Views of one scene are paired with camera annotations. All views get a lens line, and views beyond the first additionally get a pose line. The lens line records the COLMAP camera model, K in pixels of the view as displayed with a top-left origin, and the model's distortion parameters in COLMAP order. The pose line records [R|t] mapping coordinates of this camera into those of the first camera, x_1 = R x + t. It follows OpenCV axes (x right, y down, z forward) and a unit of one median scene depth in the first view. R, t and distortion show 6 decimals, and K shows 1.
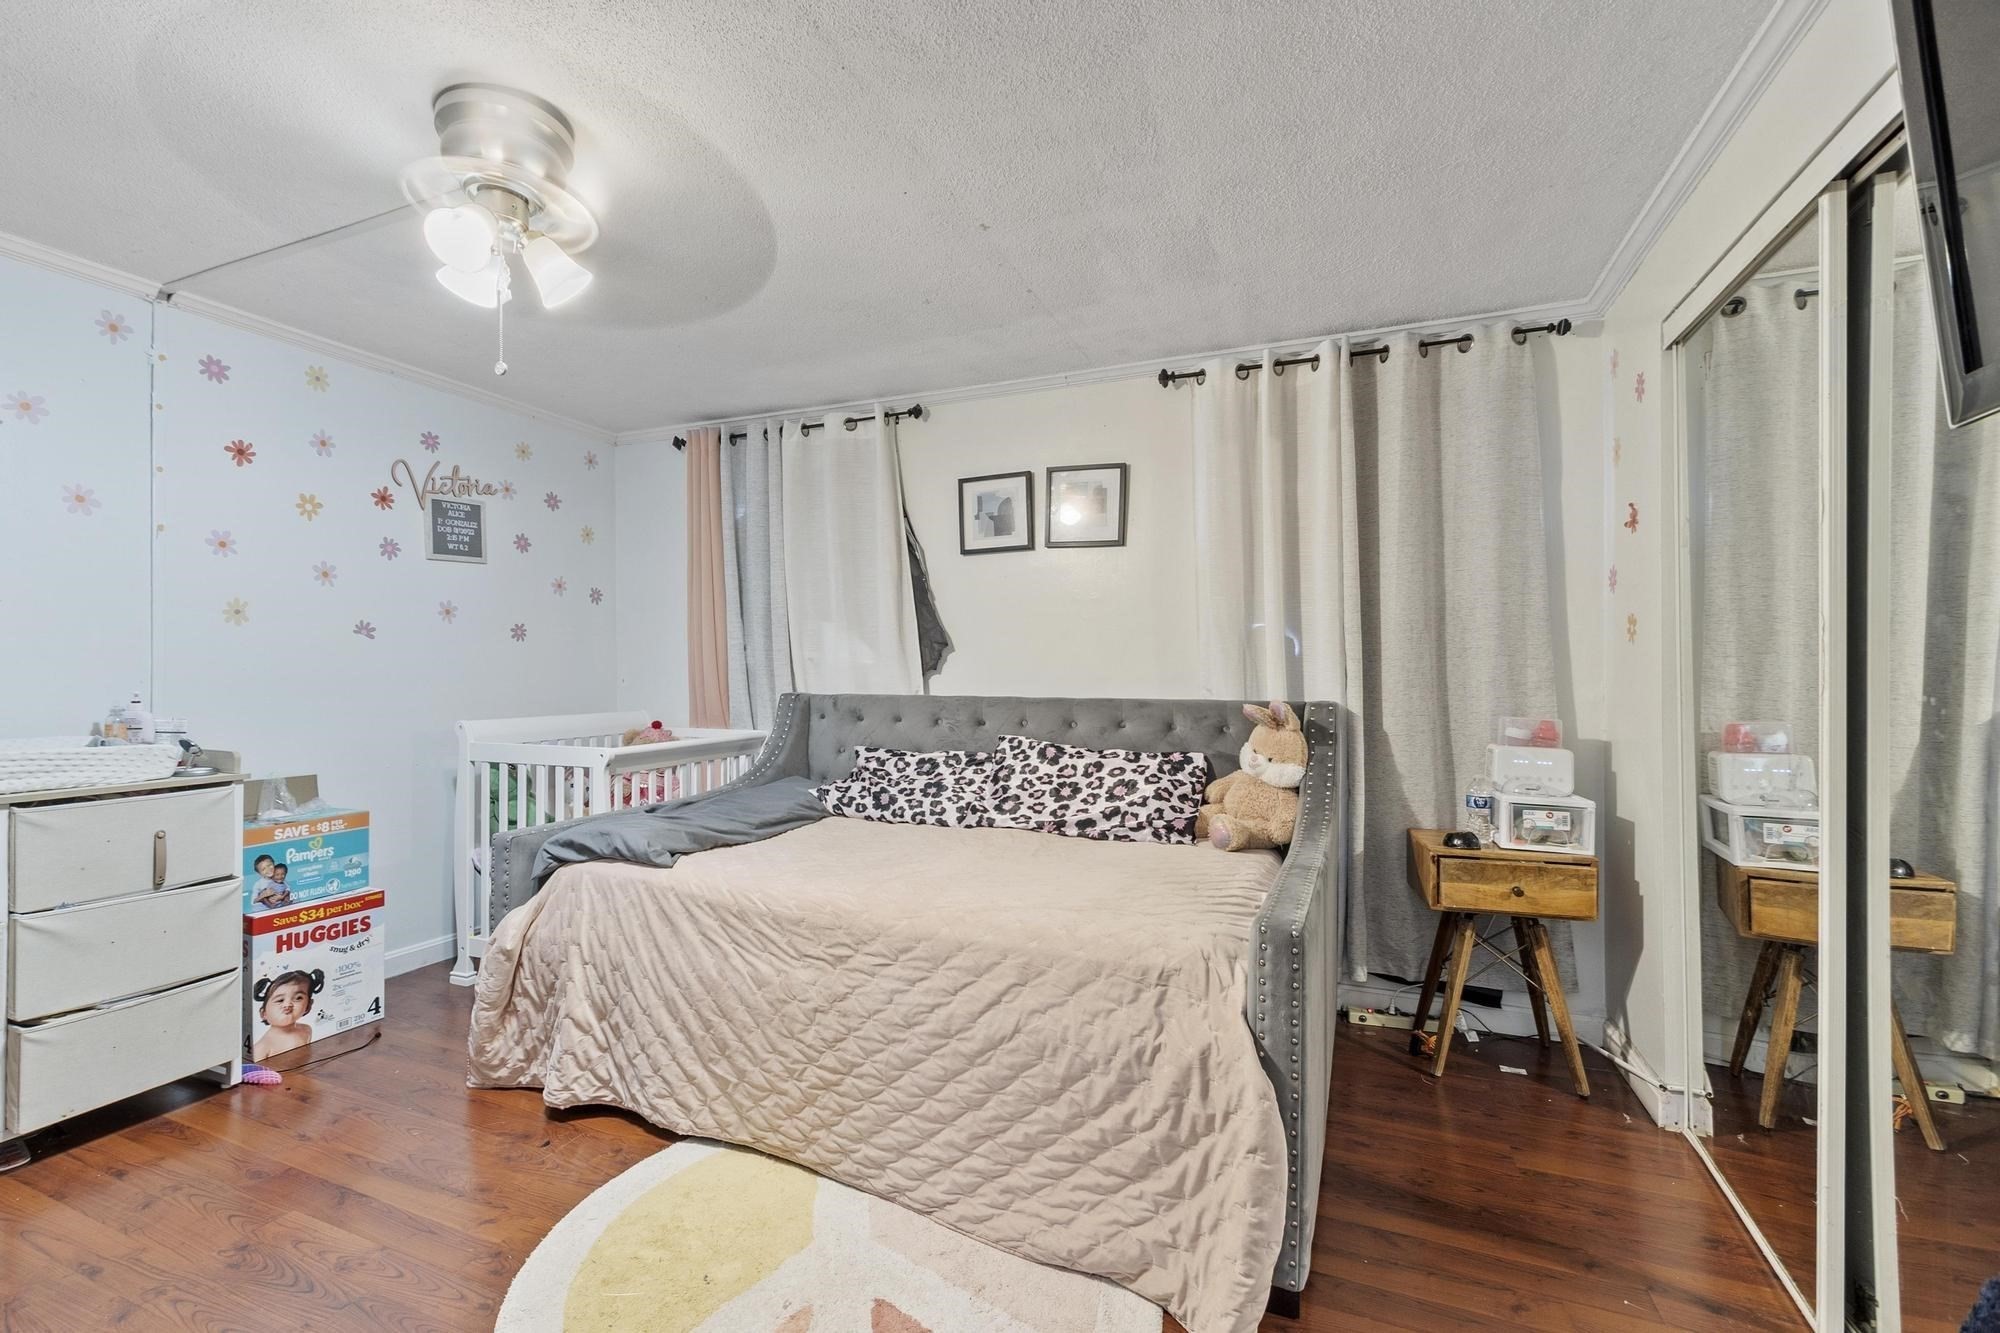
lens RADIAL K [[888.0, 0, 985.5], [0, 888.0, 659.8], [0, 0, 1]] dist [0.004728, -0.000145]
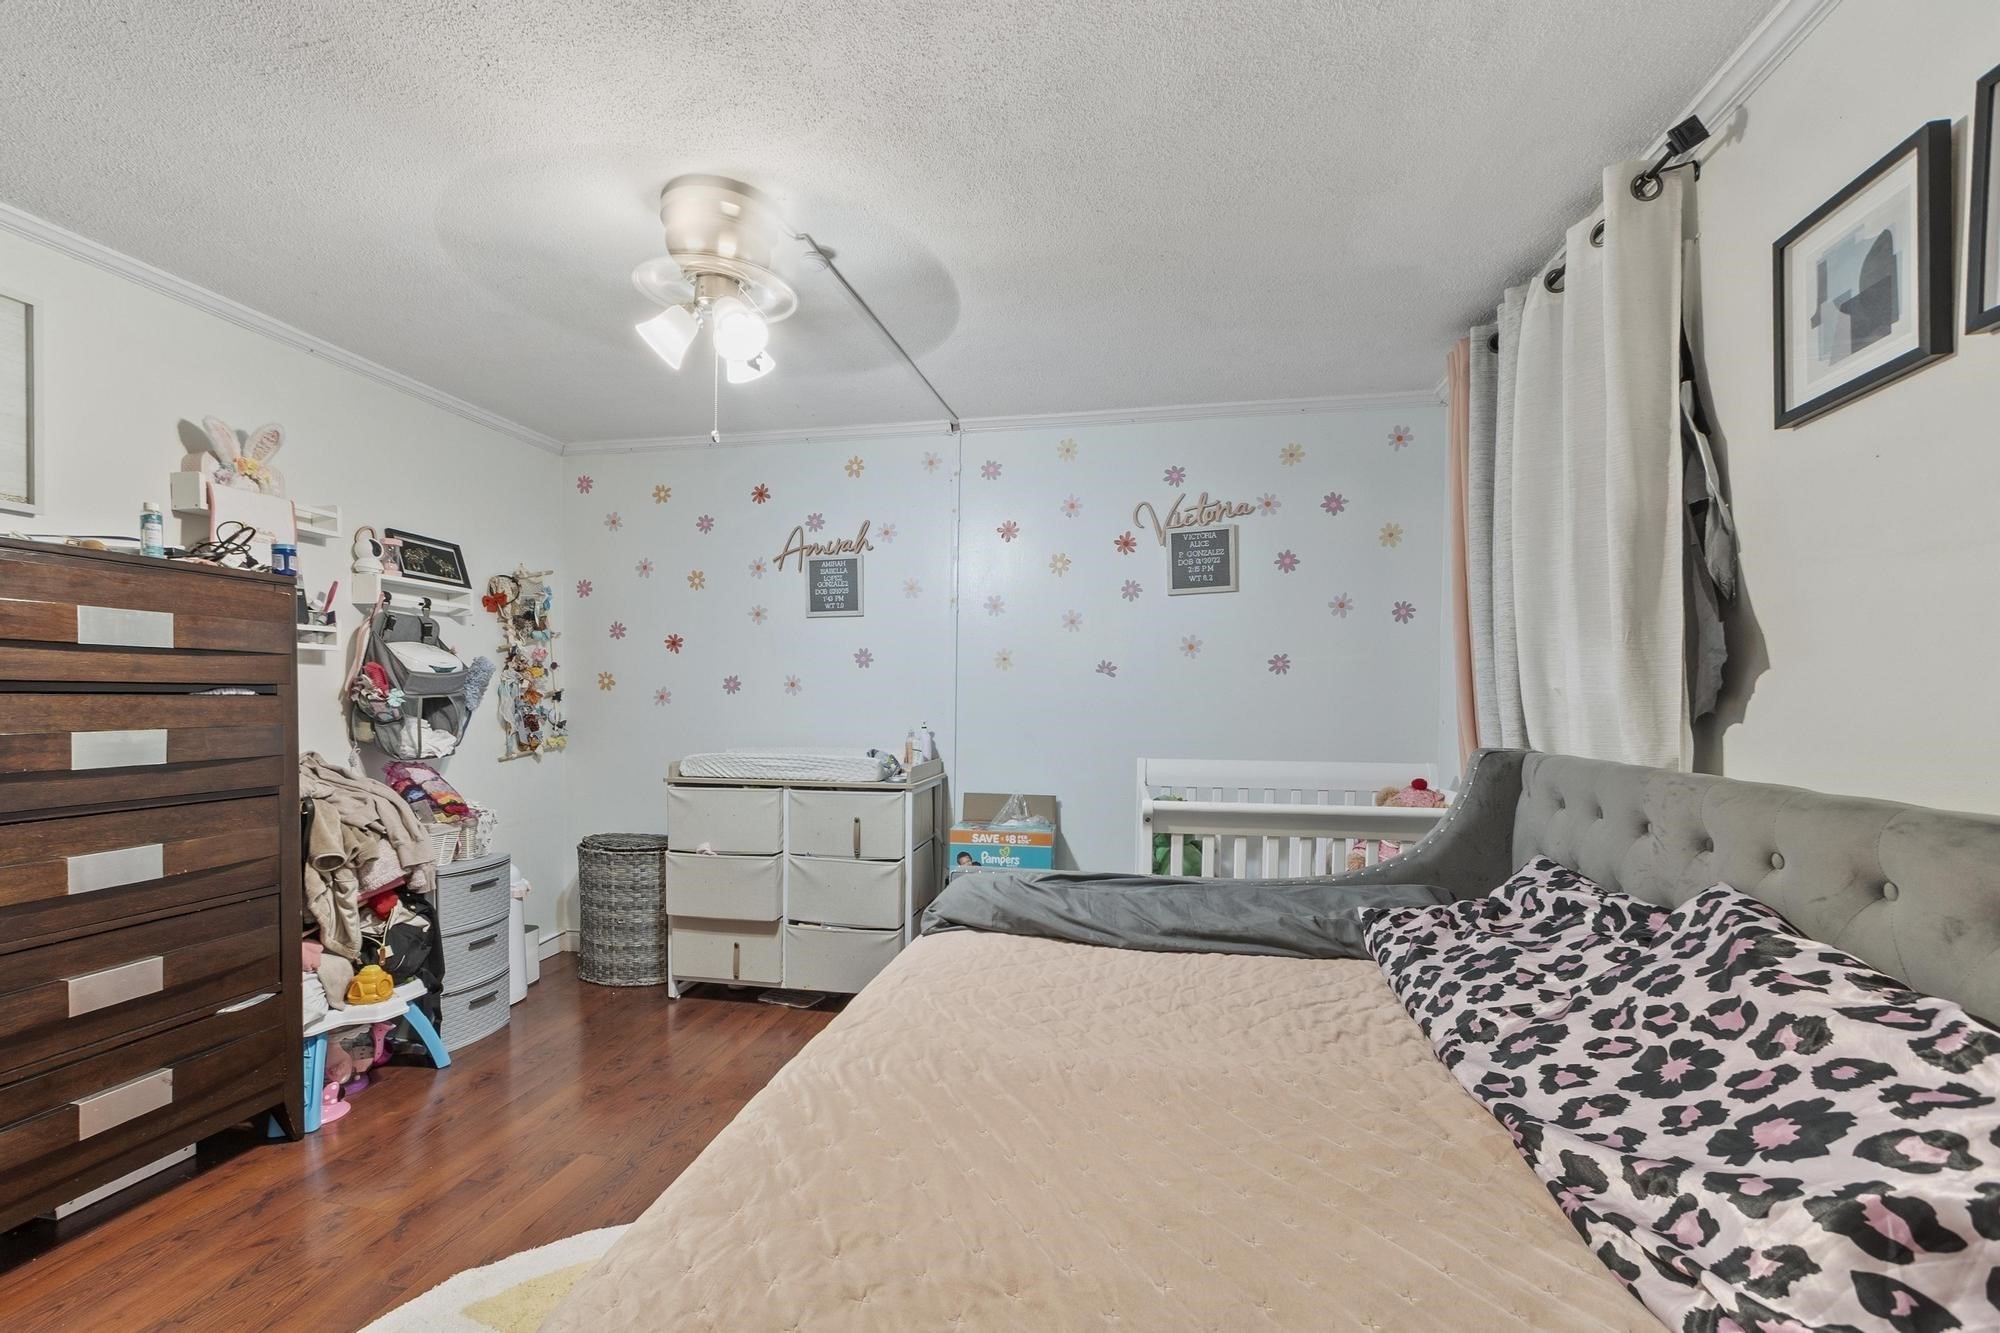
lens RADIAL K [[888.0, 0, 887.8], [0, 888.0, 722.8], [0, 0, 1]] dist [0.004728, -0.000145]
pose [[0.160374, 0.024060, -0.986763, 0.316072], [0.004384, 0.999676, 0.025087, 0.003575], [0.987047, -0.008350, 0.160216, 0.538301]]
